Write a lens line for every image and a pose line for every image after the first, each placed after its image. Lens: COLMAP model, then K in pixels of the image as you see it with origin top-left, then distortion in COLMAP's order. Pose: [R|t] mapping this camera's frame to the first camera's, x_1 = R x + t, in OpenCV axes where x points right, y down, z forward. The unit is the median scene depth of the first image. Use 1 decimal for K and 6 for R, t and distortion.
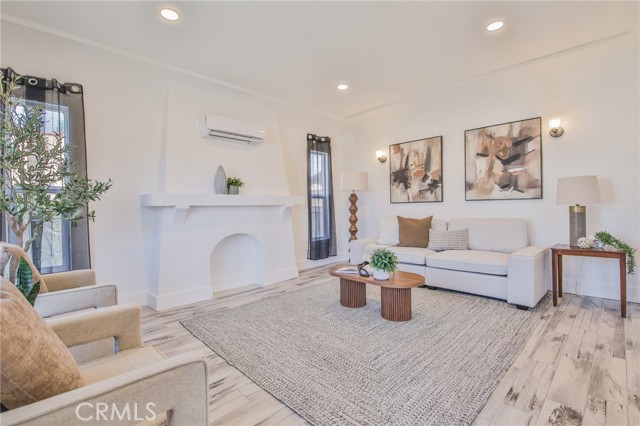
lens RADIAL K [[292.9, 0, 320.8], [0, 292.9, 208.3], [0, 0, 1]] dist [-0.005420, -0.009132]
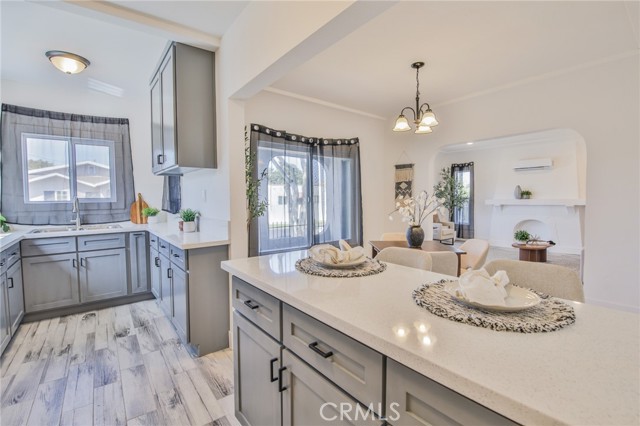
lens RADIAL K [[292.9, 0, 321.5], [0, 292.9, 209.4], [0, 0, 1]] dist [-0.005420, -0.009132]
pose [[-0.128383, 0.056703, -0.990102, 1.845548], [0.014188, 0.998367, 0.055337, -0.107839], [0.991623, -0.006943, -0.128978, -0.104001]]
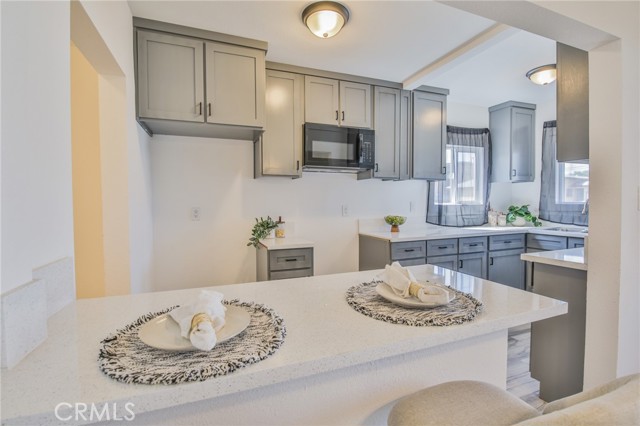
lens RADIAL K [[292.9, 0, 320.7], [0, 292.9, 210.2], [0, 0, 1]] dist [-0.005420, -0.009132]
pose [[-0.907863, 0.008244, 0.419187, 1.383954], [0.017996, 0.999651, 0.019315, -0.102620], [-0.418881, 0.025079, -0.907695, 0.177245]]
